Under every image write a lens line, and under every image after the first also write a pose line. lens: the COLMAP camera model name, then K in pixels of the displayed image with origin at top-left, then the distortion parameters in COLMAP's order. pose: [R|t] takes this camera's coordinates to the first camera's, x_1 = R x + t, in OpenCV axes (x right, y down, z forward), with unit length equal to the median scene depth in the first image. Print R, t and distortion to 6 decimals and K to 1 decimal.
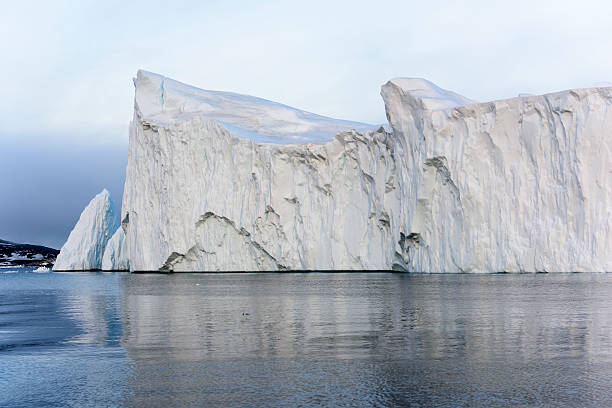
lens RADIAL K [[1044.8, 0, 306.0], [0, 1044.8, 204.0], [0, 0, 1]] dist [0.042504, 0.034311]
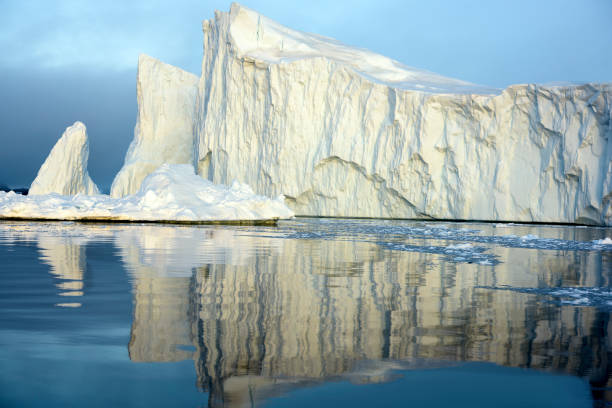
lens RADIAL K [[1022.1, 0, 306.0], [0, 1022.1, 204.0], [0, 0, 1]] dist [0.023349, 0.209170]
pose [[0.959292, 0.039373, 0.279658, -0.411328], [-0.053979, 0.997540, 0.044715, 0.011911], [-0.277210, -0.057990, 0.959058, 0.084437]]
